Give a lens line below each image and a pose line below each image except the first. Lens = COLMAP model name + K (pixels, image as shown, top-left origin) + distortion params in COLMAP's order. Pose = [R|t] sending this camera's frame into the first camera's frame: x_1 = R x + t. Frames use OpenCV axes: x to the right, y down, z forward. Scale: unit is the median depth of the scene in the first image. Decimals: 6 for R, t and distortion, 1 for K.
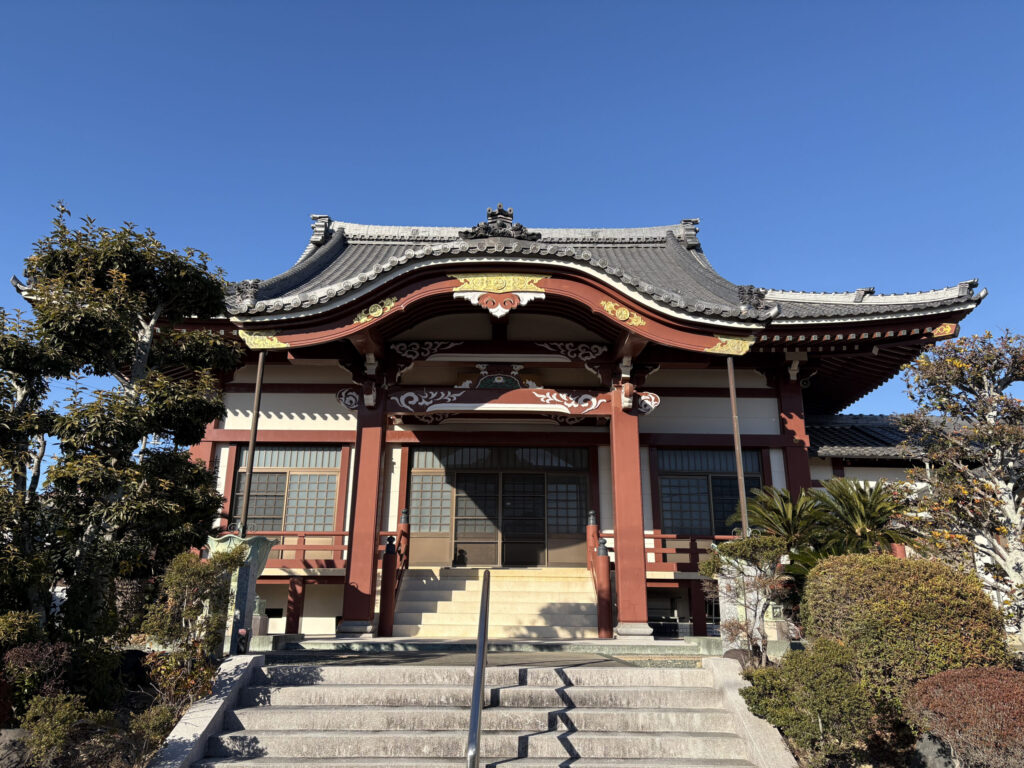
lens RADIAL K [[737.7, 0, 512.0], [0, 737.7, 384.0], [0, 0, 1]] dist [0.102952, -0.142885]
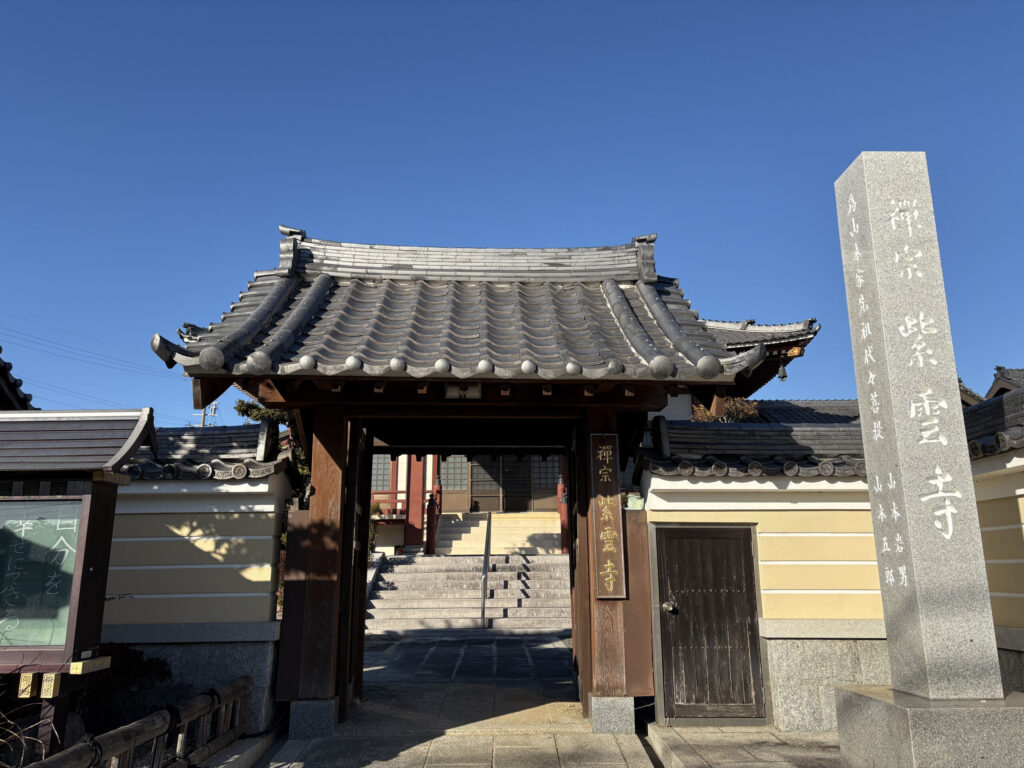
lens RADIAL K [[737.7, 0, 512.0], [0, 737.7, 384.0], [0, 0, 1]] dist [0.102952, -0.142885]
pose [[0.999788, -0.017179, -0.011311, 0.029644], [0.017894, 0.997629, 0.066452, -0.125148], [0.010143, -0.066640, 0.997726, -0.535548]]
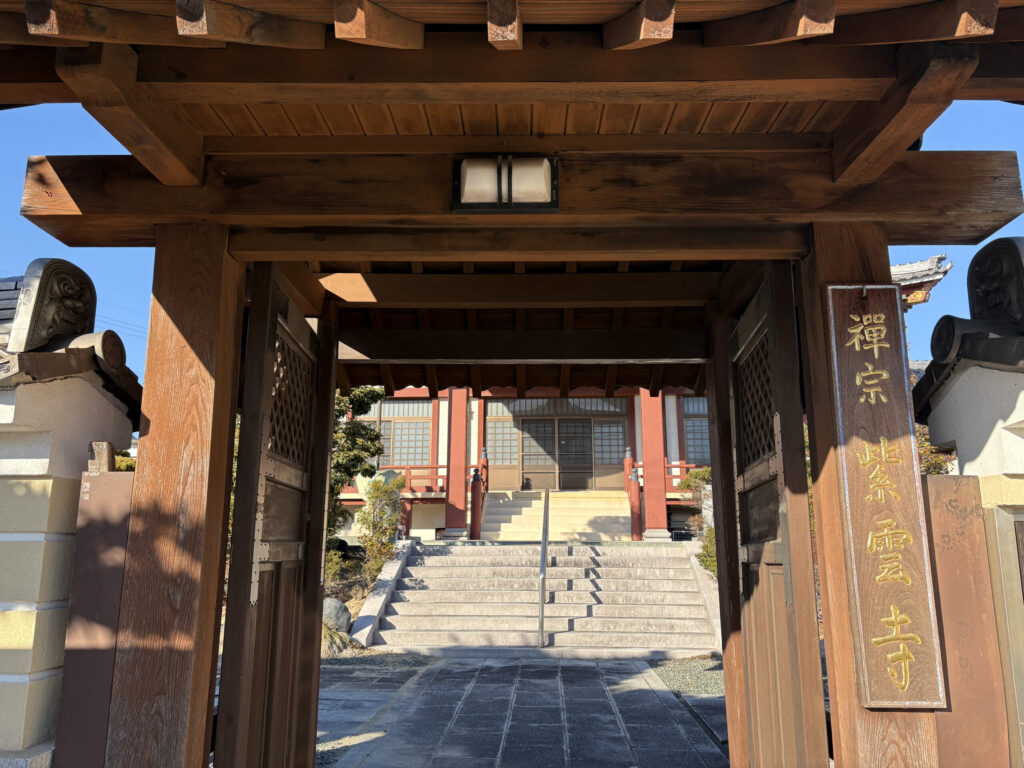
lens RADIAL K [[737.7, 0, 512.0], [0, 737.7, 384.0], [0, 0, 1]] dist [0.102952, -0.142885]
pose [[0.996632, -0.022225, -0.078938, 0.011360], [0.029423, 0.995396, 0.091224, -0.065353], [0.076547, -0.093239, 0.992697, -0.299677]]
